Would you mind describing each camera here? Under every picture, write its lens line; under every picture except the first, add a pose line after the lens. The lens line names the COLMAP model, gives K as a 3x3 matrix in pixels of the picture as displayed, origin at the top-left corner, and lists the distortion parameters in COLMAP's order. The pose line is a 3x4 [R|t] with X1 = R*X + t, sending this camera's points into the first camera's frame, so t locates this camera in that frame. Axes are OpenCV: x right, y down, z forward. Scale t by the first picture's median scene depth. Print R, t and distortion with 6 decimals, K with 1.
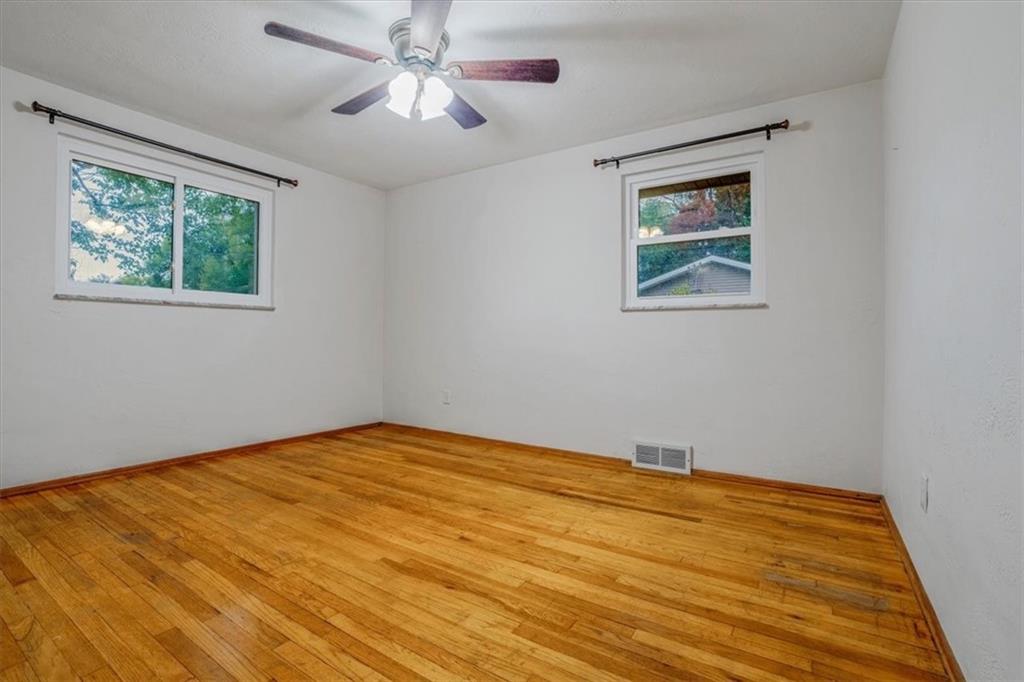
lens RADIAL K [[467.0, 0, 511.6], [0, 467.0, 338.6], [0, 0, 1]] dist [-0.043323, 0.008586]
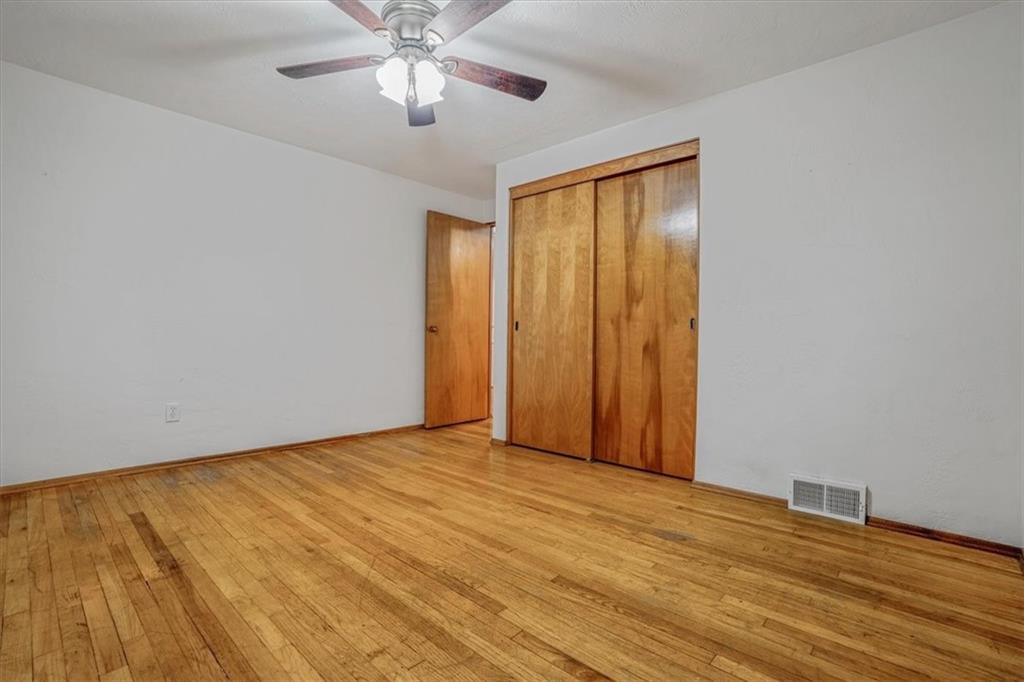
lens RADIAL K [[467.0, 0, 511.5], [0, 467.0, 338.8], [0, 0, 1]] dist [-0.043323, 0.008586]
pose [[-0.986107, -0.018243, 0.165104, -0.581112], [-0.017222, 0.999823, 0.007614, -0.007751], [-0.165214, 0.004664, -0.986247, 1.924739]]
